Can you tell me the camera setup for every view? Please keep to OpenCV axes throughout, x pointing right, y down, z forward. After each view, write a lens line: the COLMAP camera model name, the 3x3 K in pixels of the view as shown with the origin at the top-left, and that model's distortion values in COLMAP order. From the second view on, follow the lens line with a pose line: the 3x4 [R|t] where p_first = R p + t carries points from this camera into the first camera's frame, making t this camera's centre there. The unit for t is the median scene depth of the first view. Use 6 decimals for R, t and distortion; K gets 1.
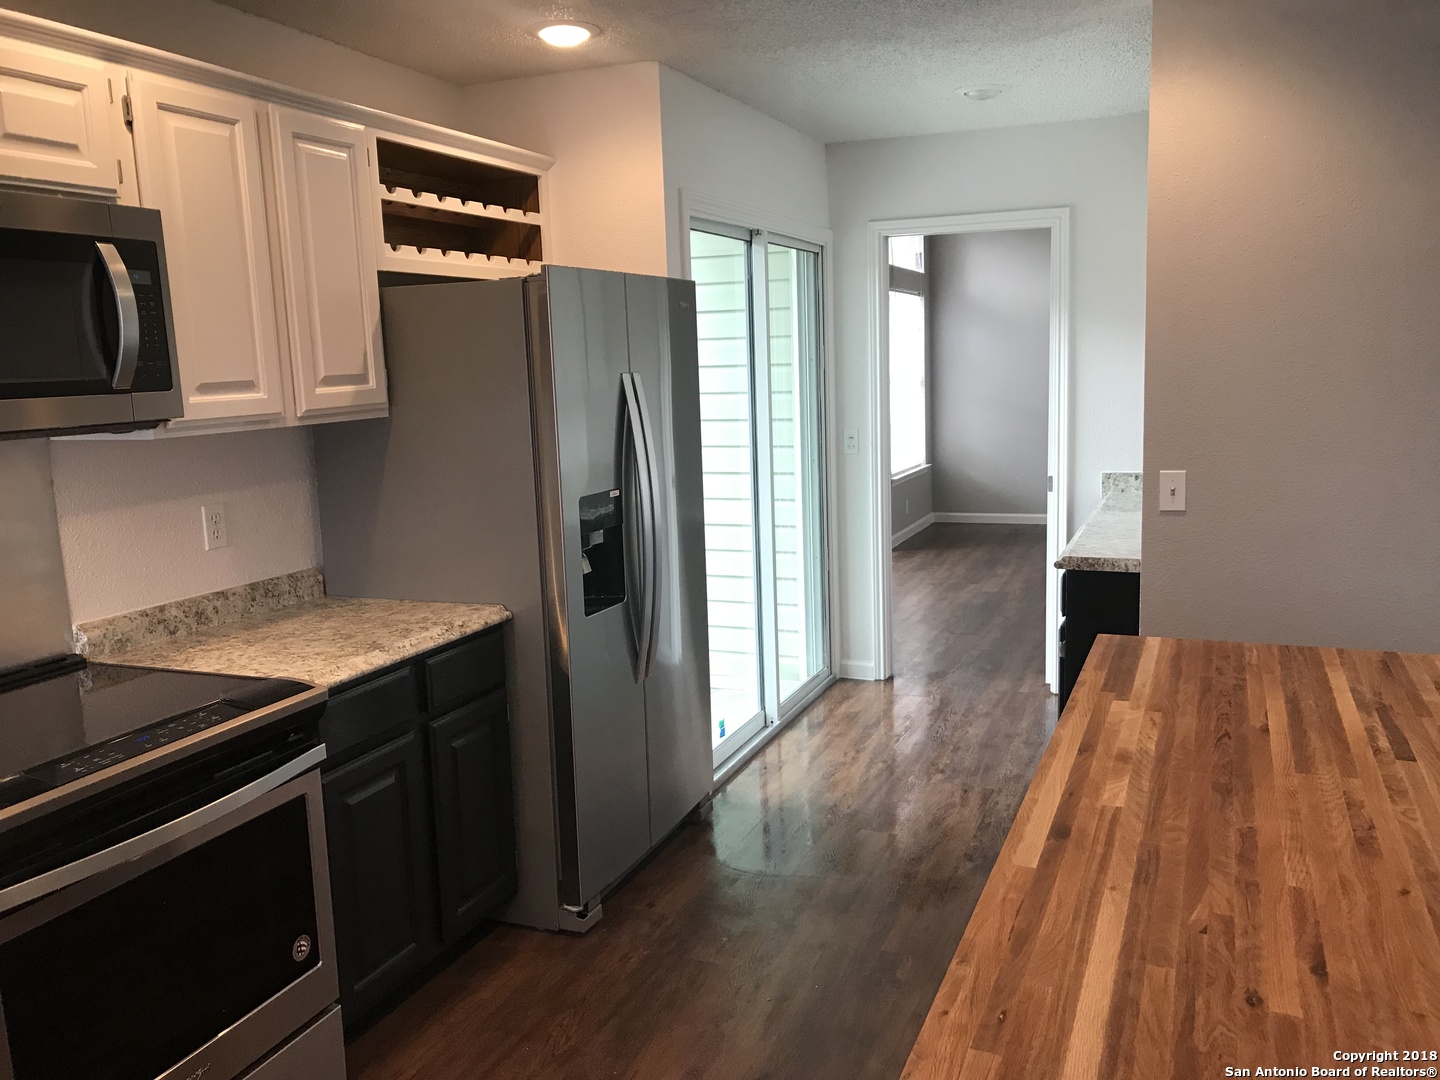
lens RADIAL K [[1184.1, 0, 728.3], [0, 1184.1, 527.5], [0, 0, 1]] dist [0.052220, -0.064476]
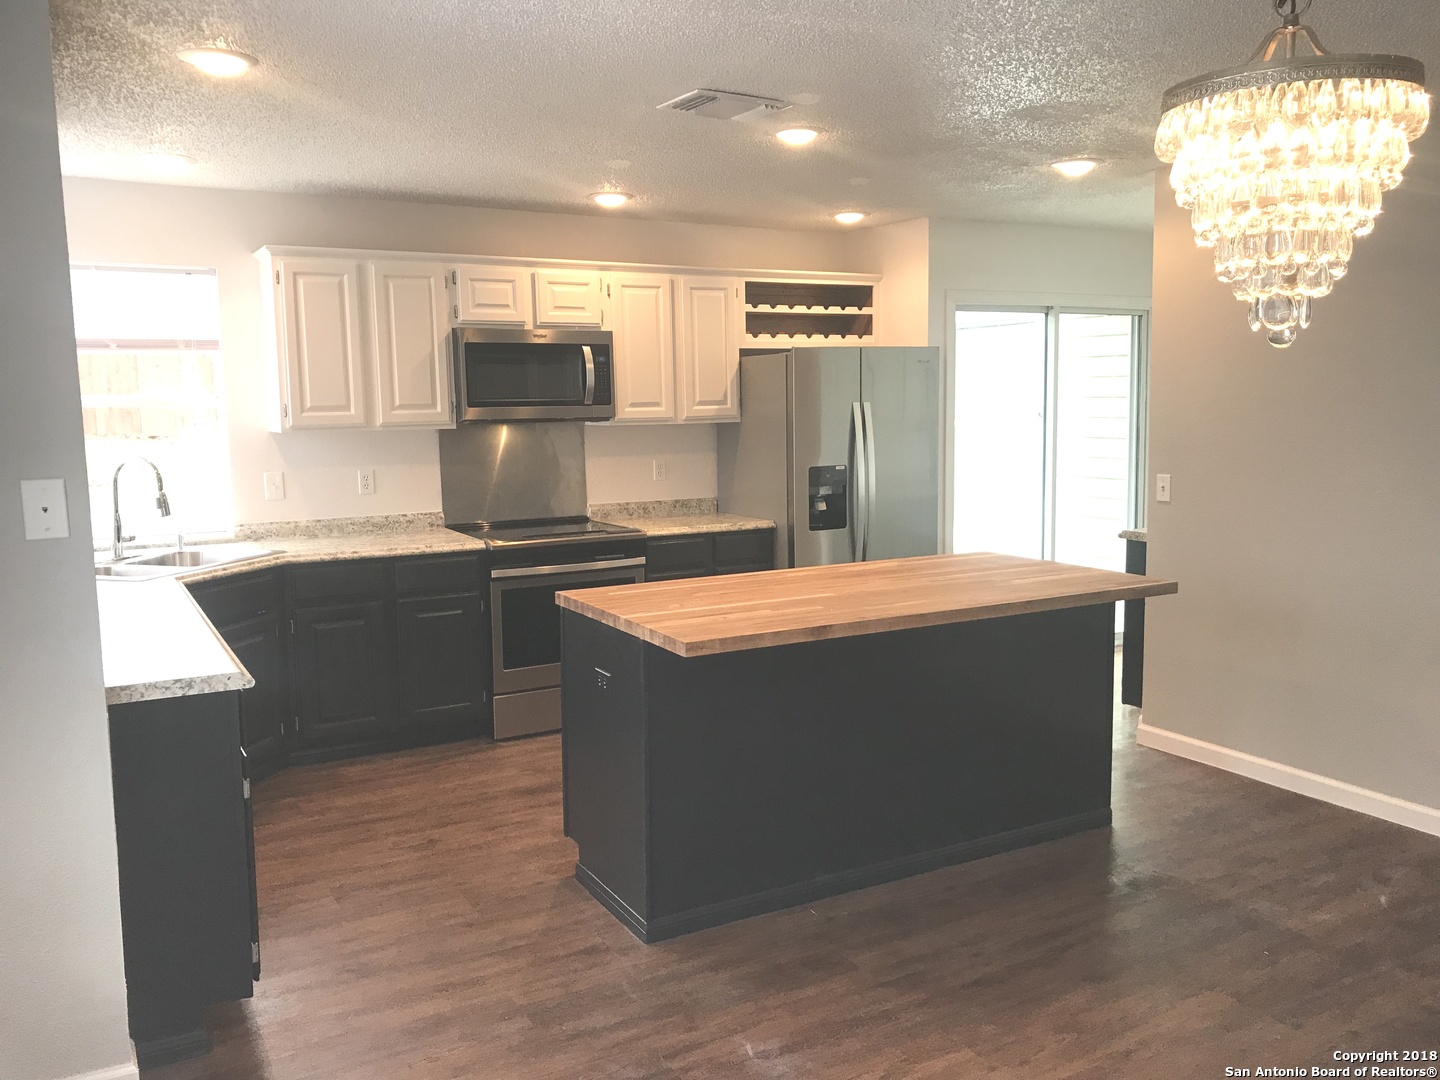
lens RADIAL K [[1184.1, 0, 721.5], [0, 1184.1, 532.1], [0, 0, 1]] dist [0.052220, -0.064476]
pose [[0.787614, 0.091113, -0.609395, 1.062737], [-0.100187, 0.994782, 0.019247, 0.064632], [0.607969, 0.045894, 0.792633, -0.668285]]
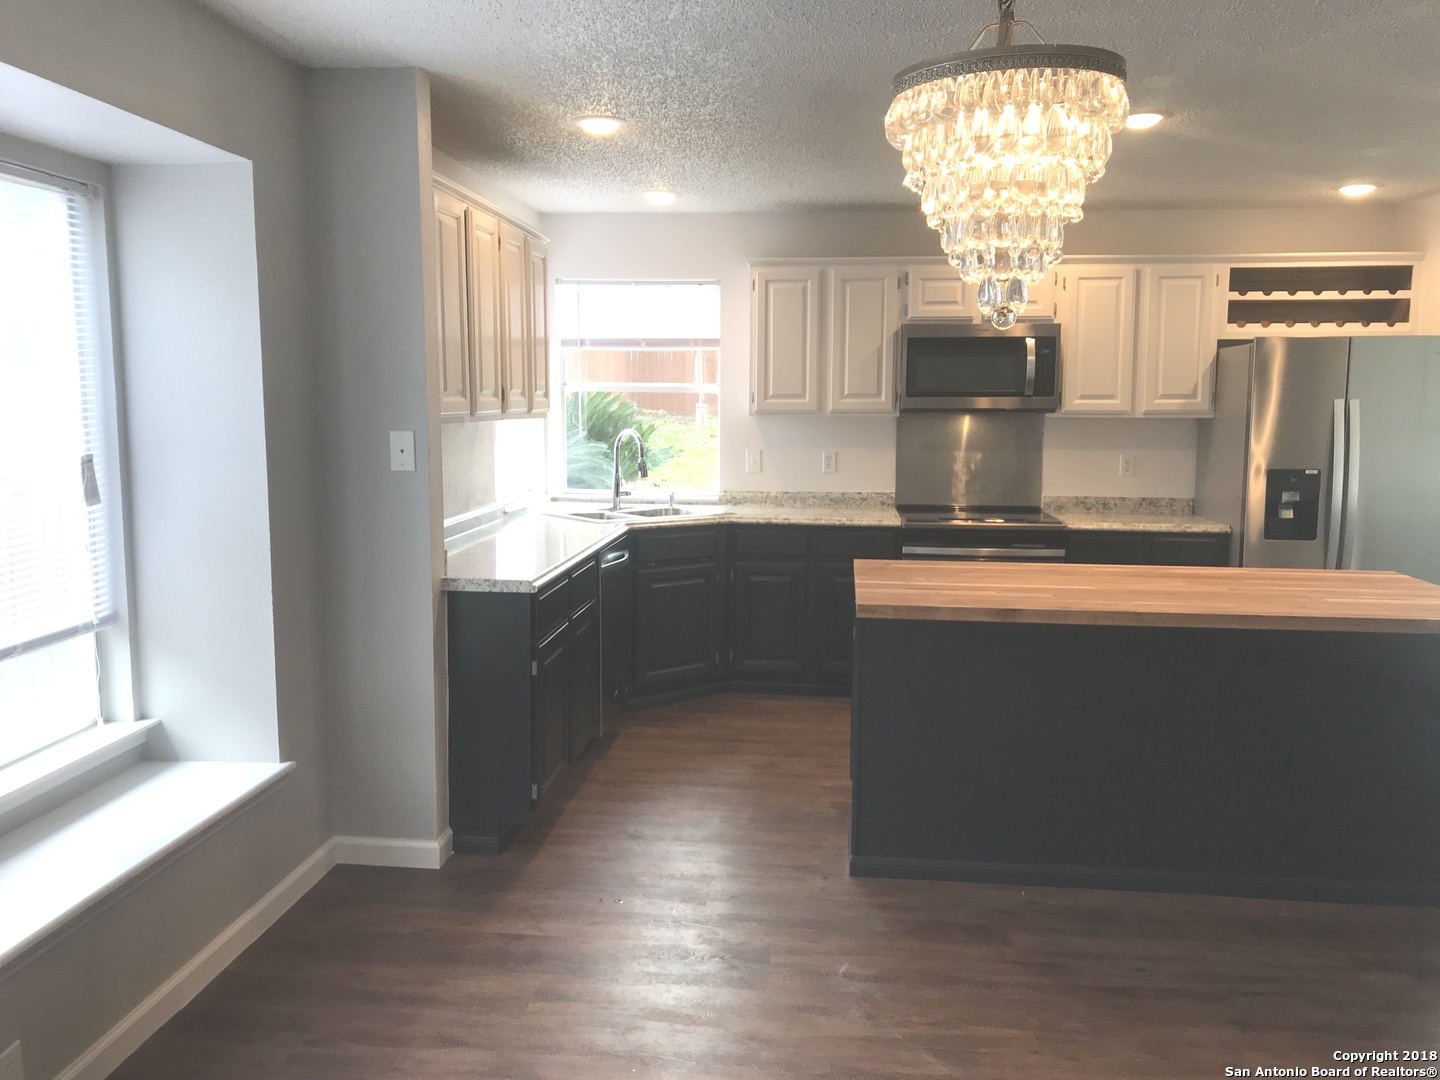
lens RADIAL K [[1184.1, 0, 710.7], [0, 1184.1, 537.4], [0, 0, 1]] dist [0.052220, -0.064476]
pose [[0.284513, 0.144514, -0.947717, 1.493655], [-0.152669, 0.982787, 0.104029, 0.018867], [0.946438, 0.115090, 0.301679, -0.321703]]
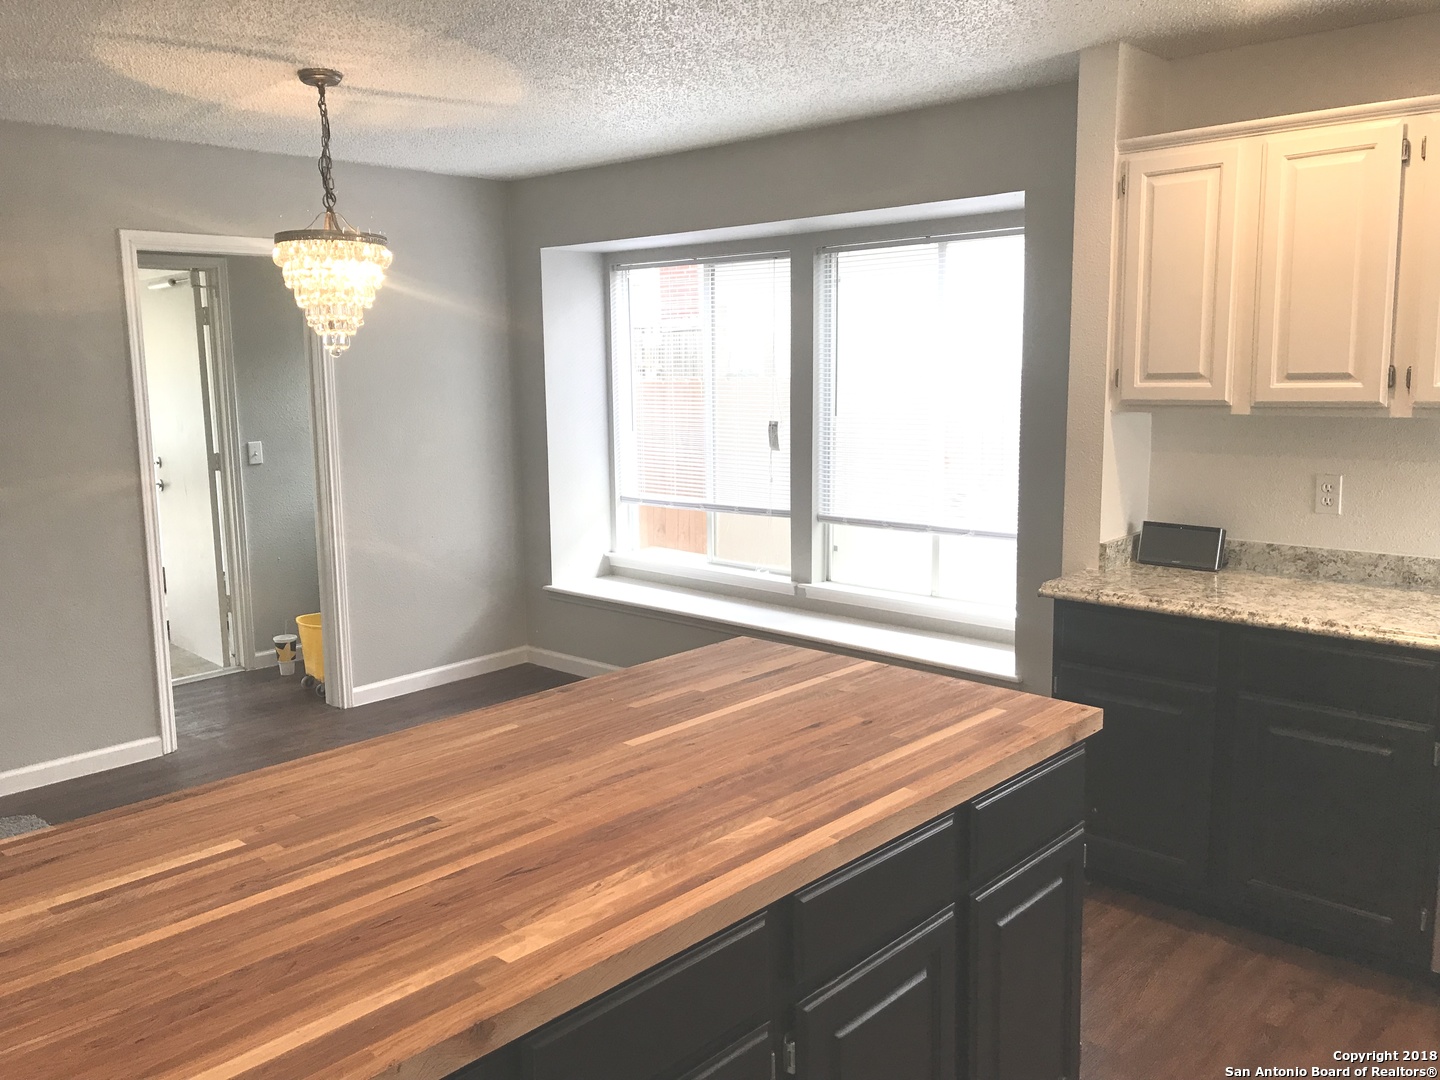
lens RADIAL K [[1184.1, 0, 720.2], [0, 1184.1, 531.6], [0, 0, 1]] dist [0.052220, -0.064476]
pose [[-0.937157, -0.005260, 0.348868, -0.001329], [0.093977, 0.959129, 0.266909, -0.184272], [-0.336013, 0.282921, -0.898360, 1.158143]]
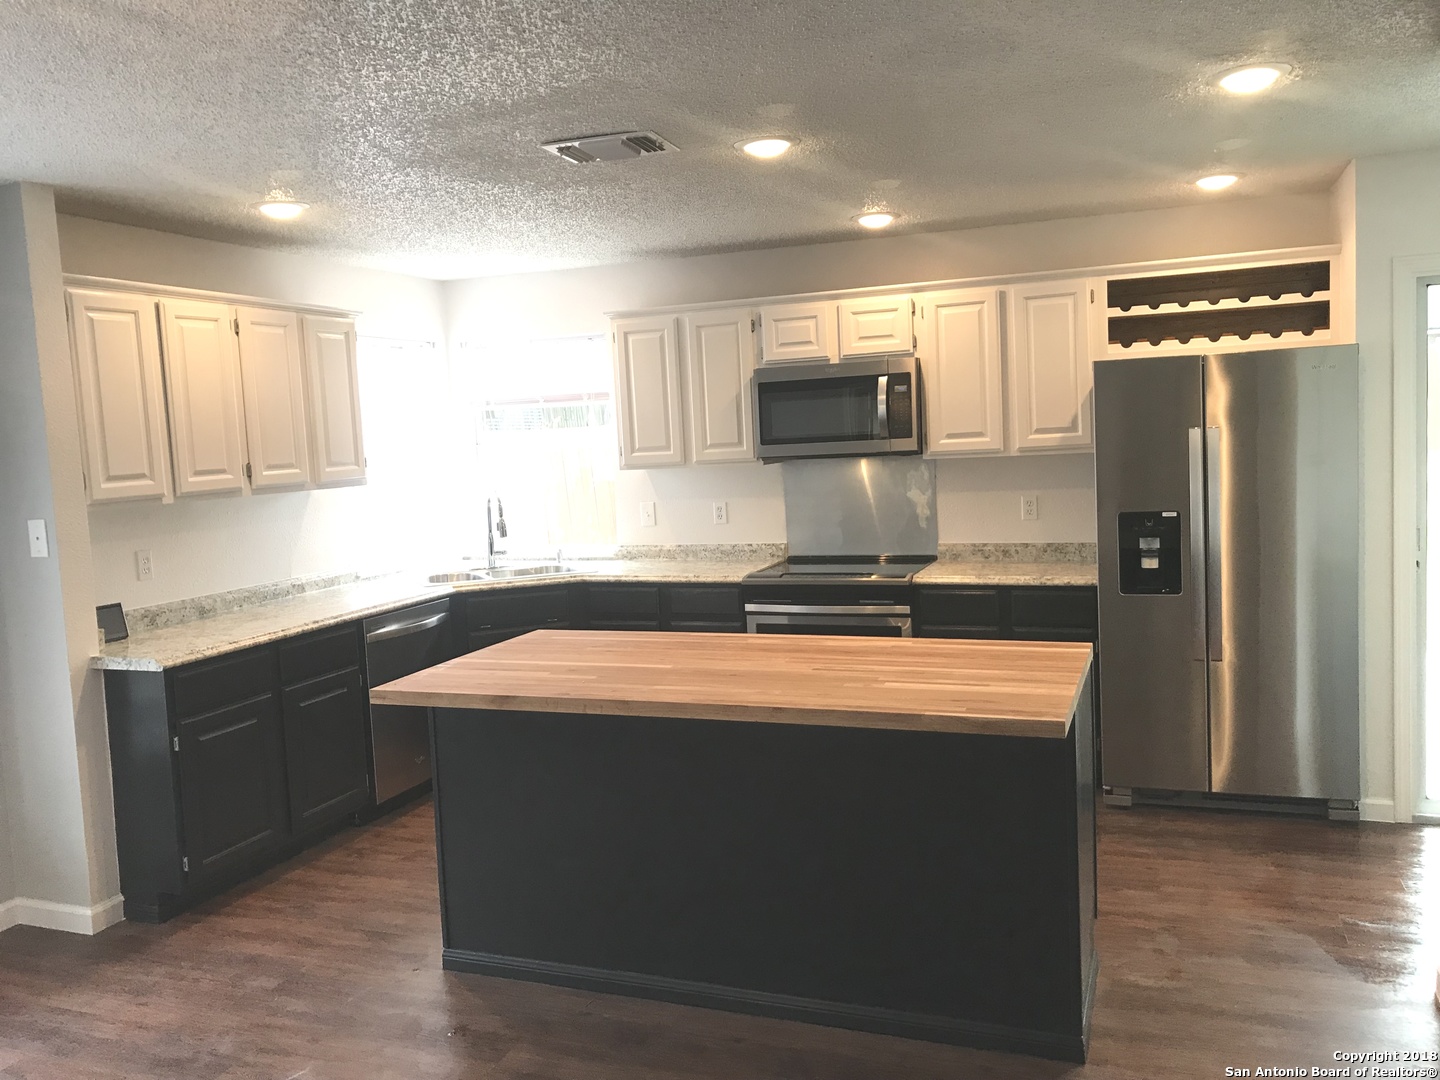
lens RADIAL K [[1184.1, 0, 709.6], [0, 1184.1, 536.8], [0, 0, 1]] dist [0.052220, -0.064476]
pose [[0.022767, 0.117780, -0.992779, 1.551708], [-0.098936, 0.988427, 0.114994, -0.133006], [0.994833, 0.095603, 0.034156, 0.504758]]
